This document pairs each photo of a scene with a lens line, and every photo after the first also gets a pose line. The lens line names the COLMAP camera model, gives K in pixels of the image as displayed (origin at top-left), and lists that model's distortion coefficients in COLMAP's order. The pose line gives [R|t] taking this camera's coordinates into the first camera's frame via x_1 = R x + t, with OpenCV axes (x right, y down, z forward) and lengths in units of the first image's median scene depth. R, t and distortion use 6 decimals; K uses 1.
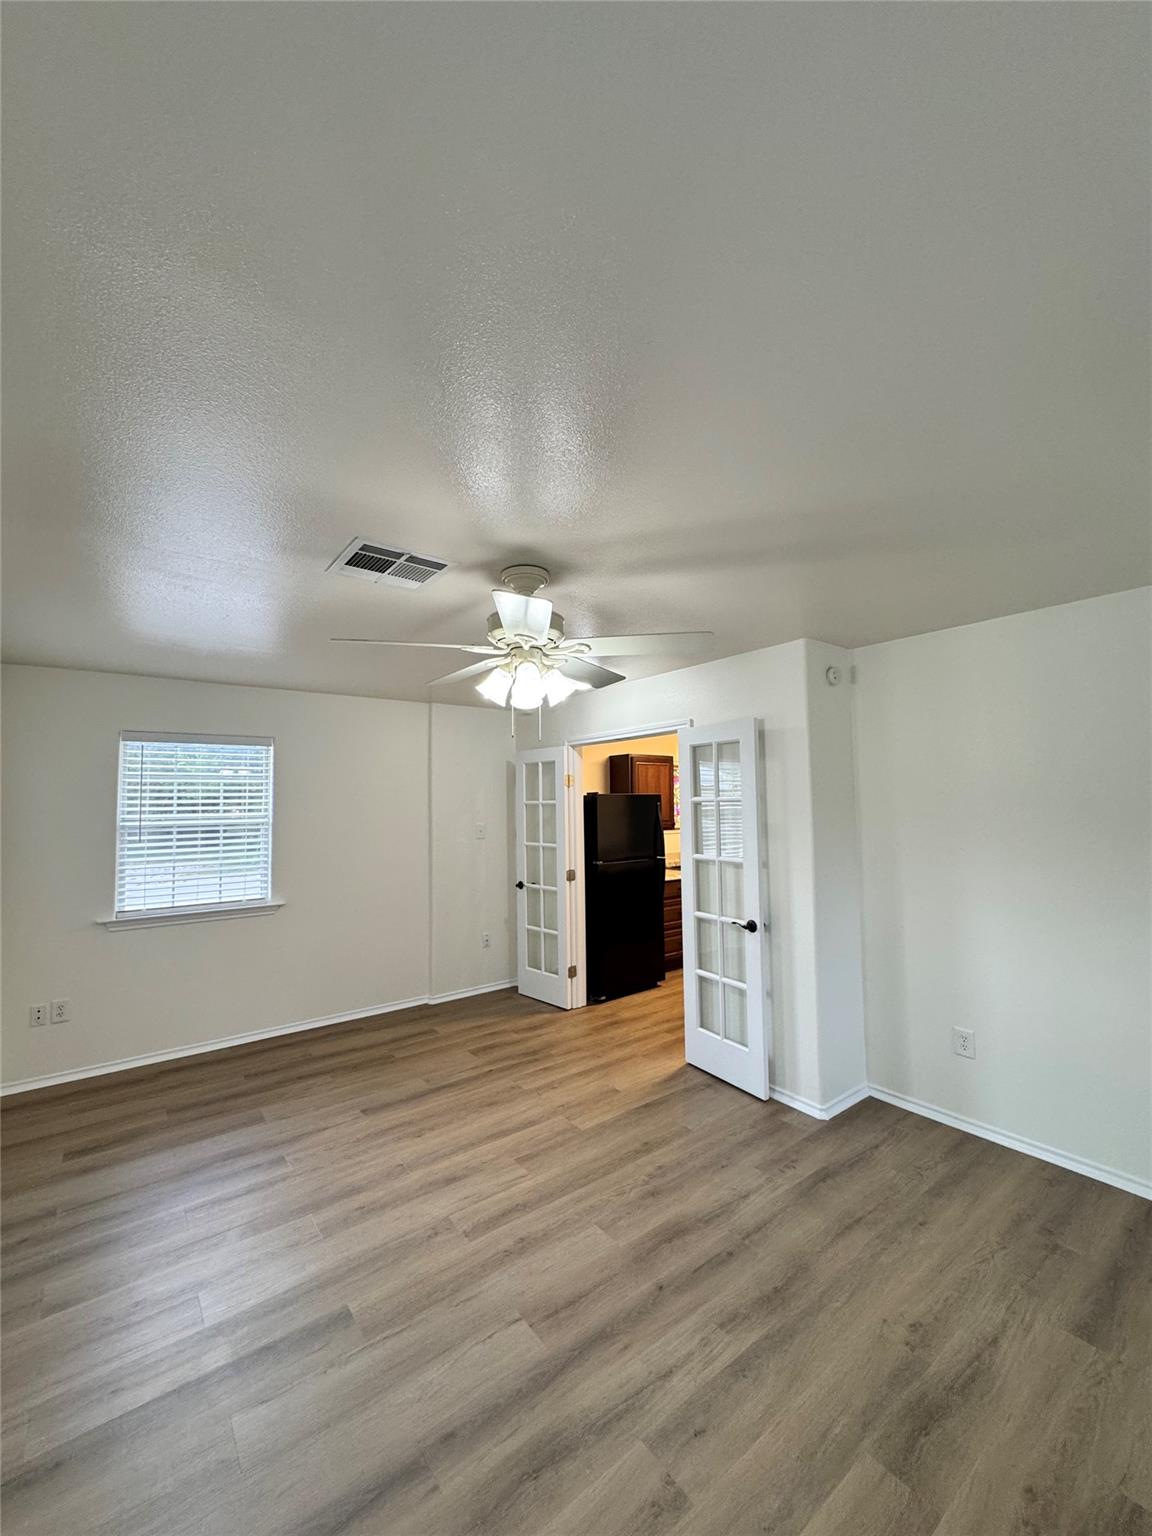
lens RADIAL K [[614.8, 0, 576.0], [0, 614.8, 768.0], [0, 0, 1]] dist [-0.004993, 0.000879]
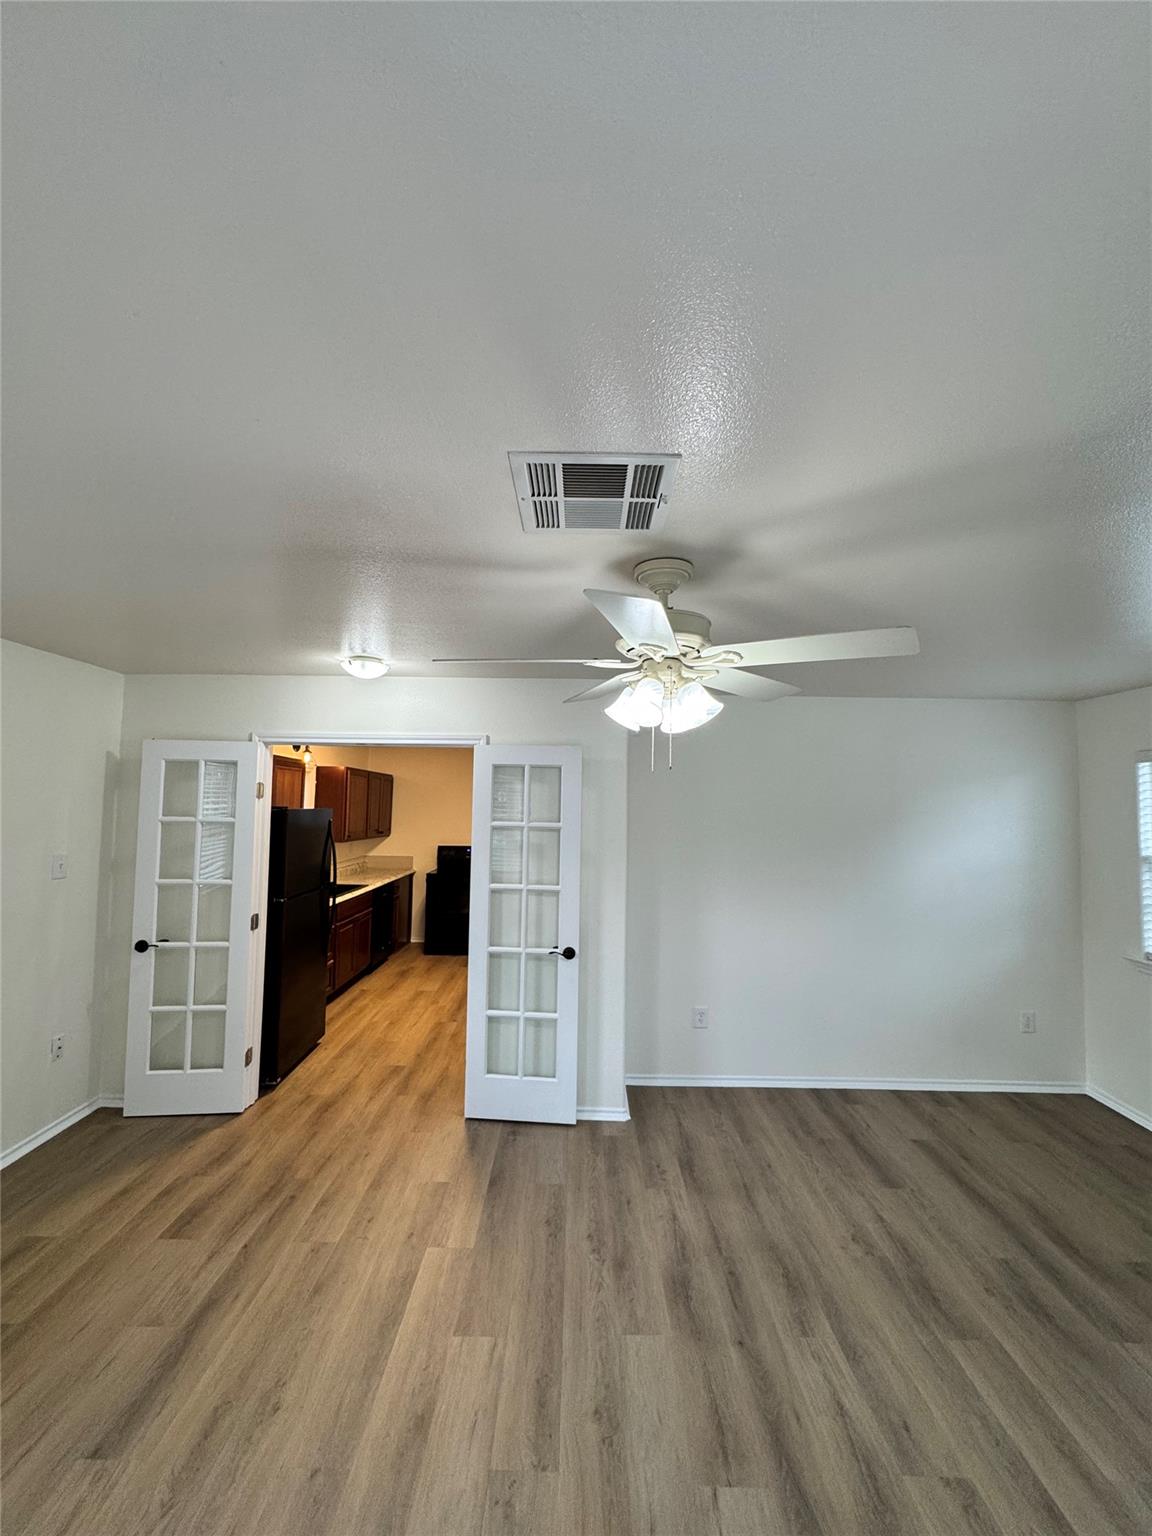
lens RADIAL K [[614.8, 0, 576.0], [0, 614.8, 768.0], [0, 0, 1]] dist [-0.004993, 0.000879]
pose [[0.609328, 0.071303, 0.789706, -0.534261], [-0.069810, 0.996905, -0.036146, -0.008750], [-0.789839, -0.033105, 0.612420, 0.397293]]
